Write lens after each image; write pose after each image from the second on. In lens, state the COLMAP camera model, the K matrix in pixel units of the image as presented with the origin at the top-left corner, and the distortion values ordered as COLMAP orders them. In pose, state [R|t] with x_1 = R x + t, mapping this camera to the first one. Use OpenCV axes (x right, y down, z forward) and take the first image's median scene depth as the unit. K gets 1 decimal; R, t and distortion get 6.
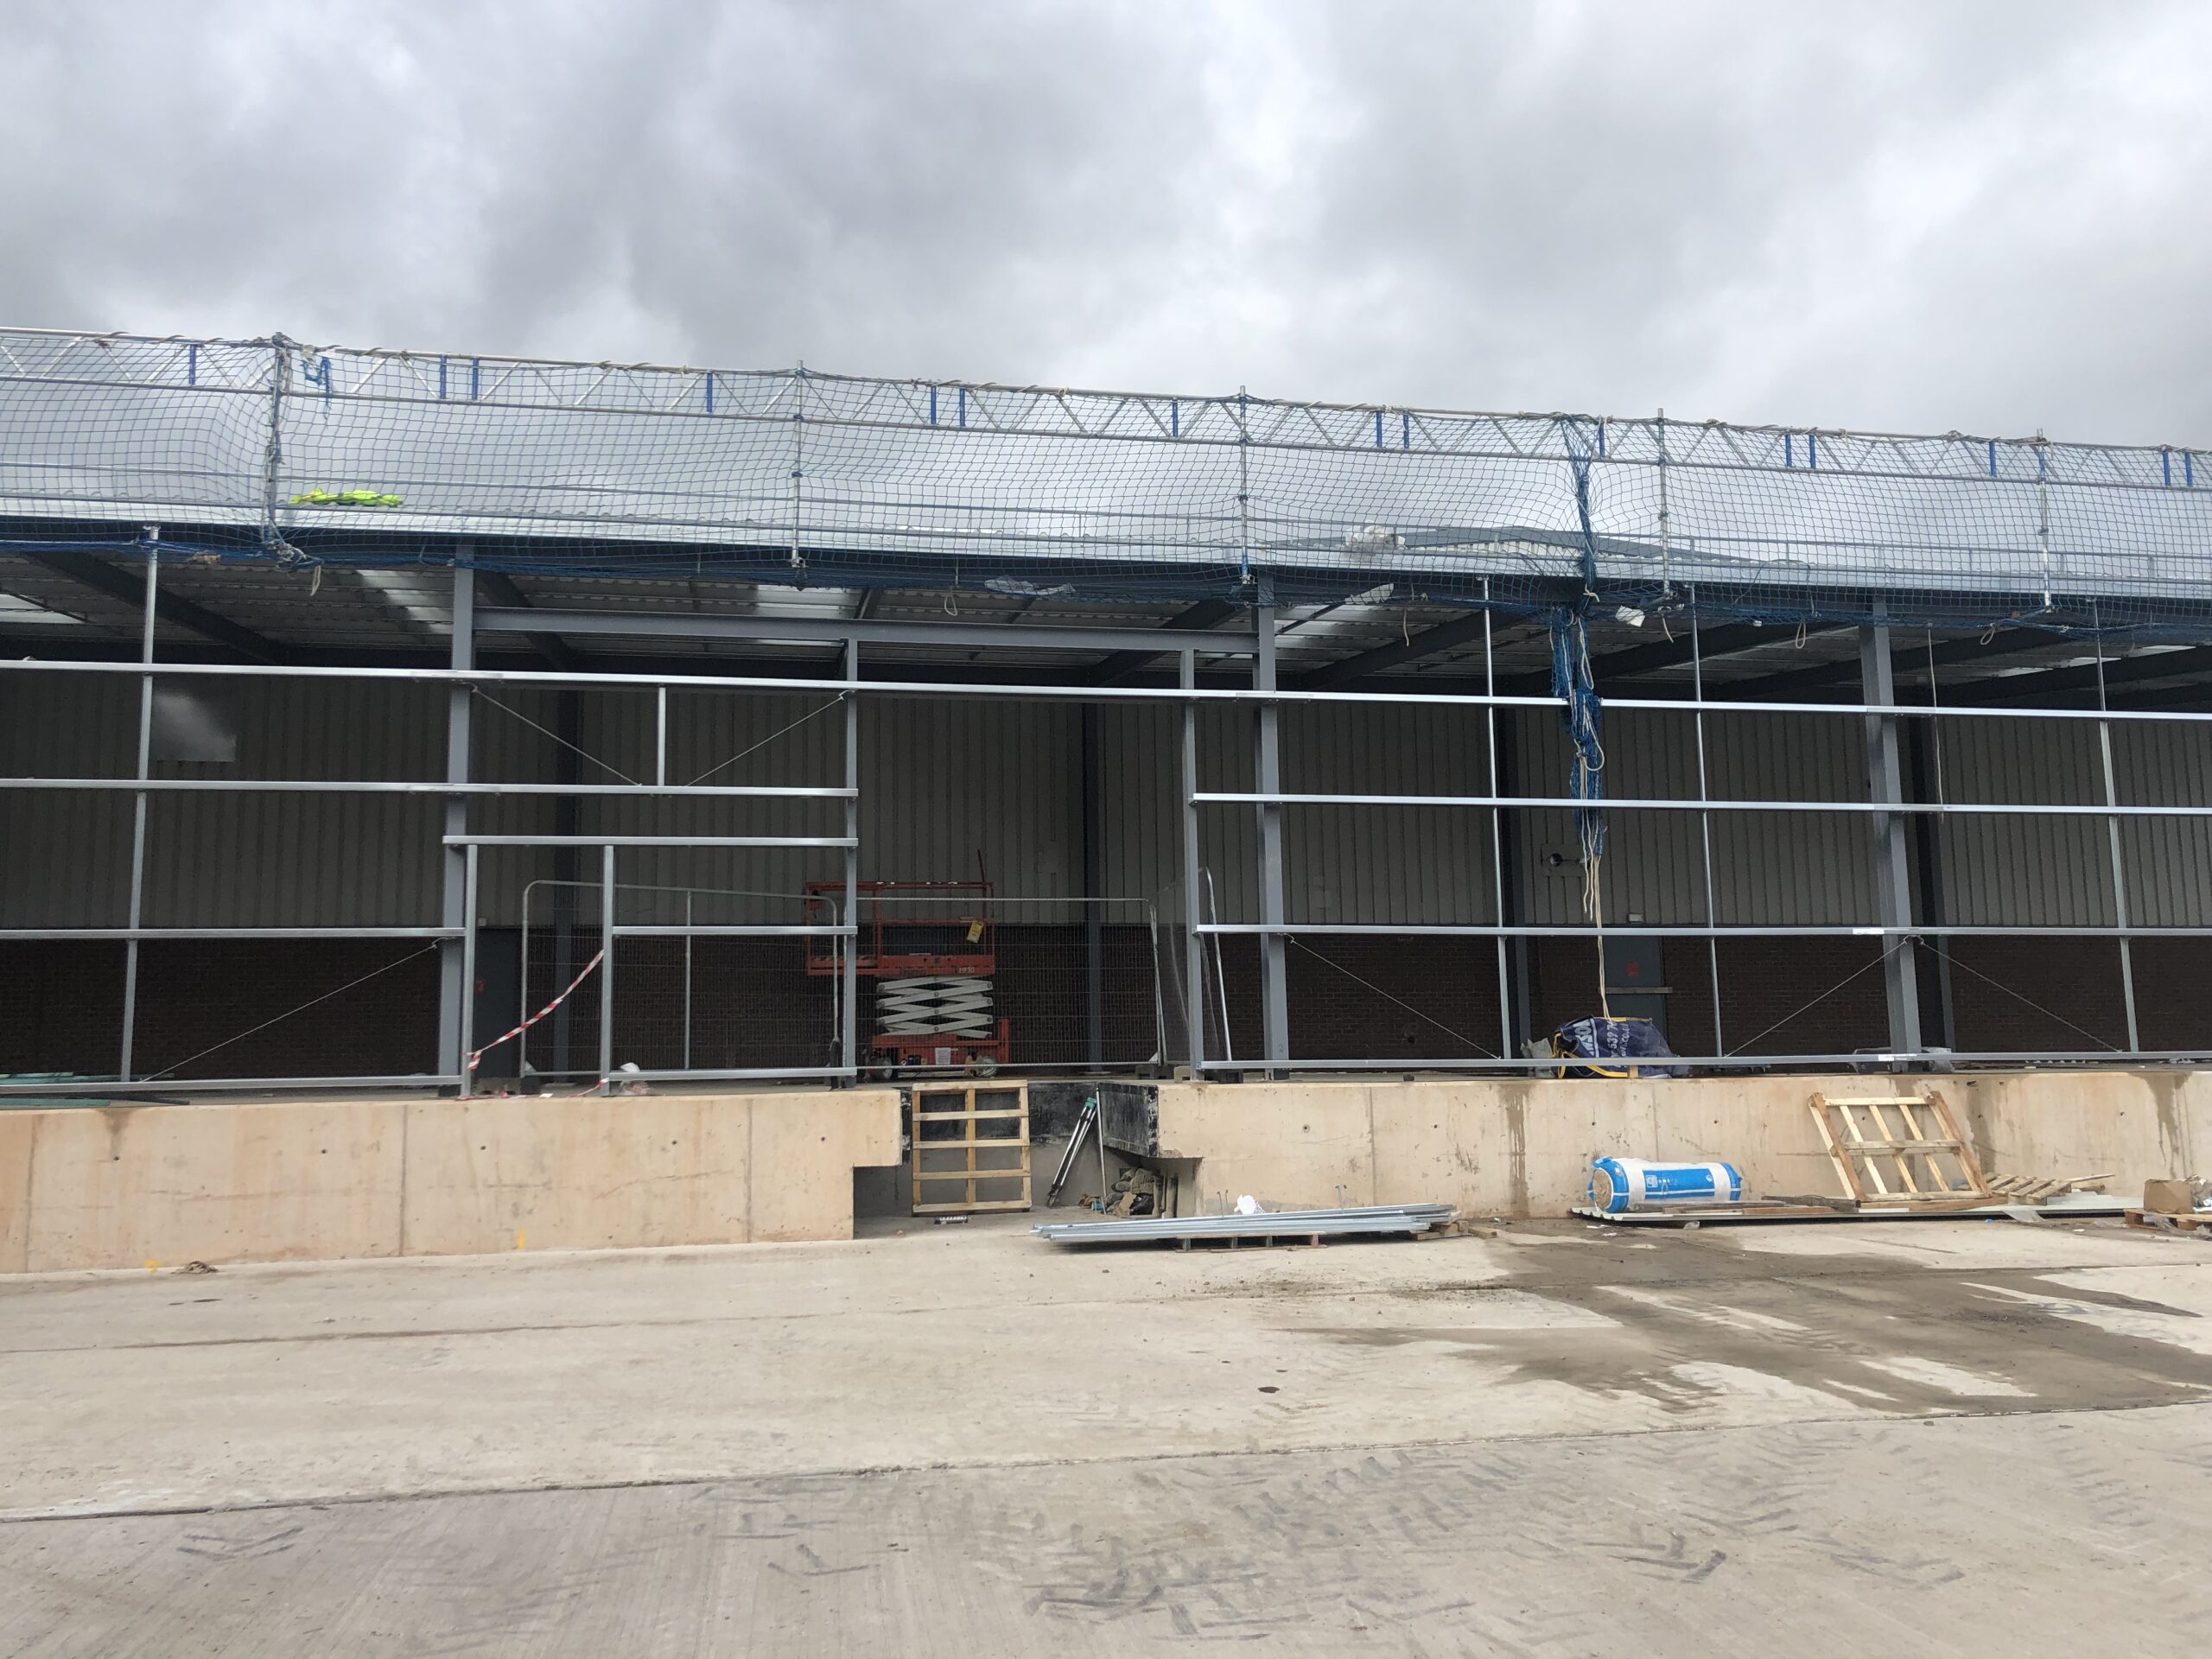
lens RADIAL K [[1812.2, 0, 1073.8], [0, 1812.2, 813.2], [0, 0, 1]] dist [0.036406, -0.032878]
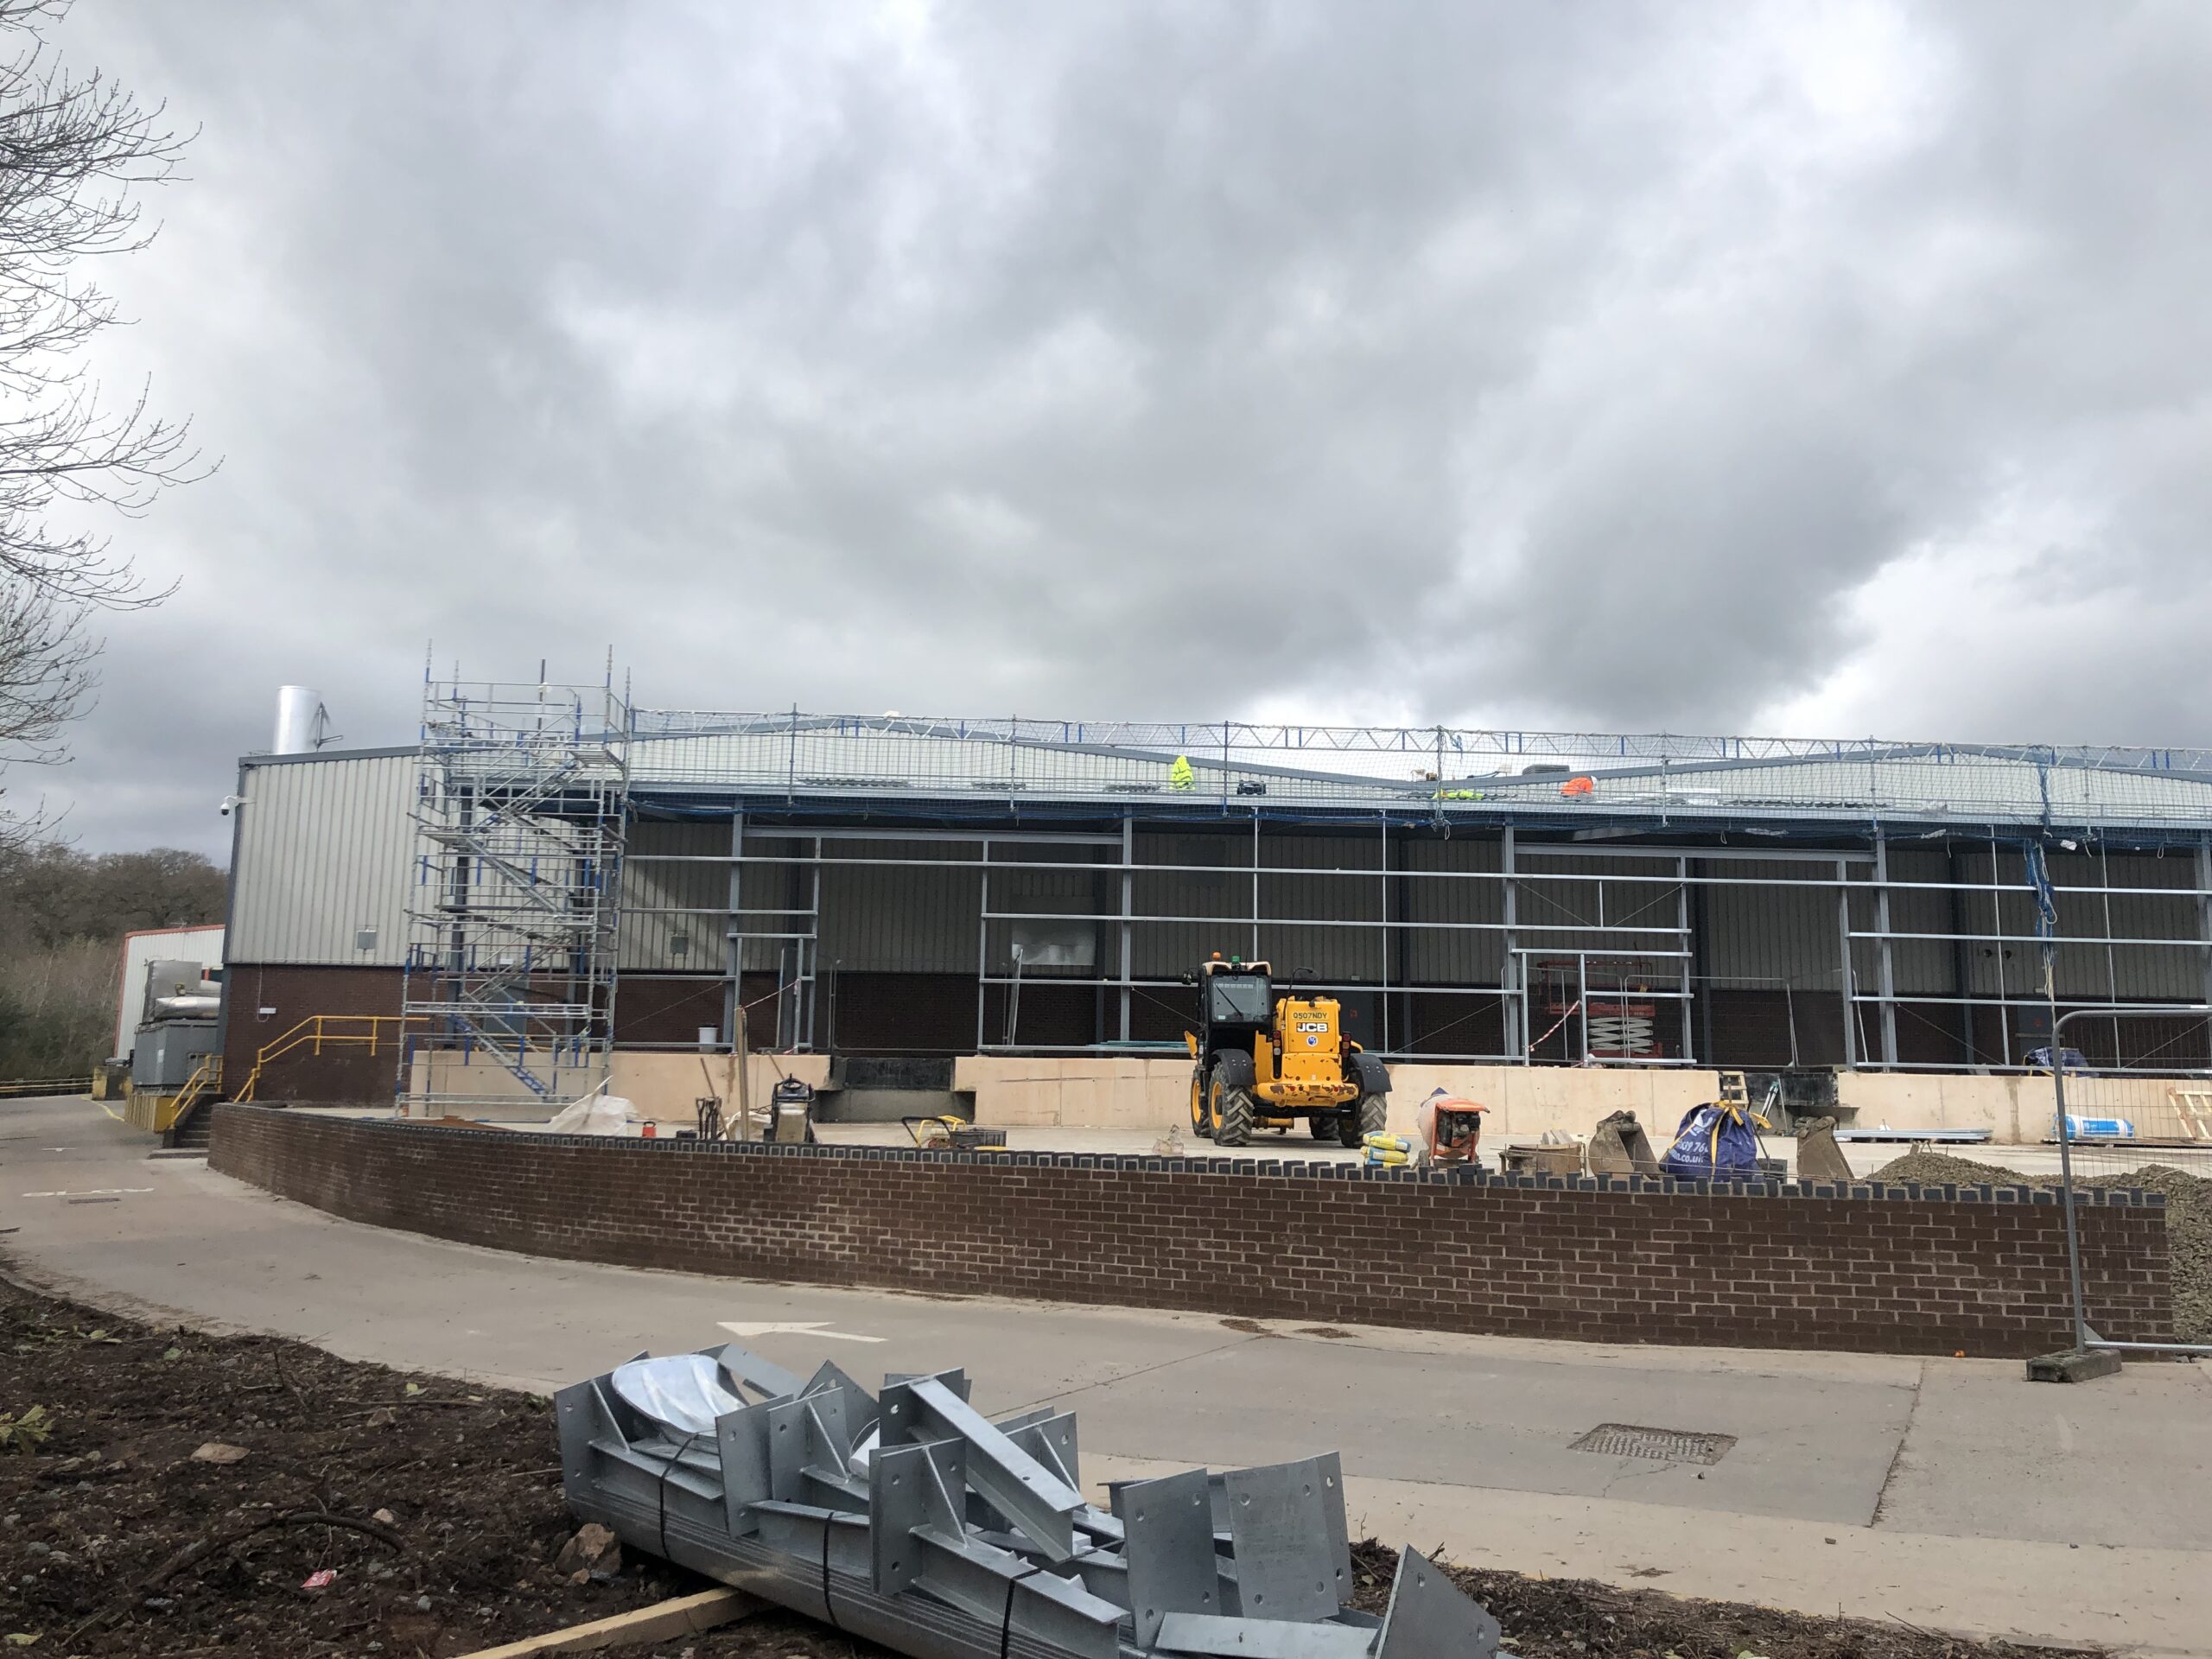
lens RADIAL K [[1812.2, 0, 1089.4], [0, 1812.2, 790.5], [0, 0, 1]] dist [0.036406, -0.032878]
pose [[0.991485, 0.007872, -0.129984, -0.519611], [-0.012080, 0.999427, -0.031610, -0.095879], [0.129661, 0.032911, 0.991012, -1.172275]]
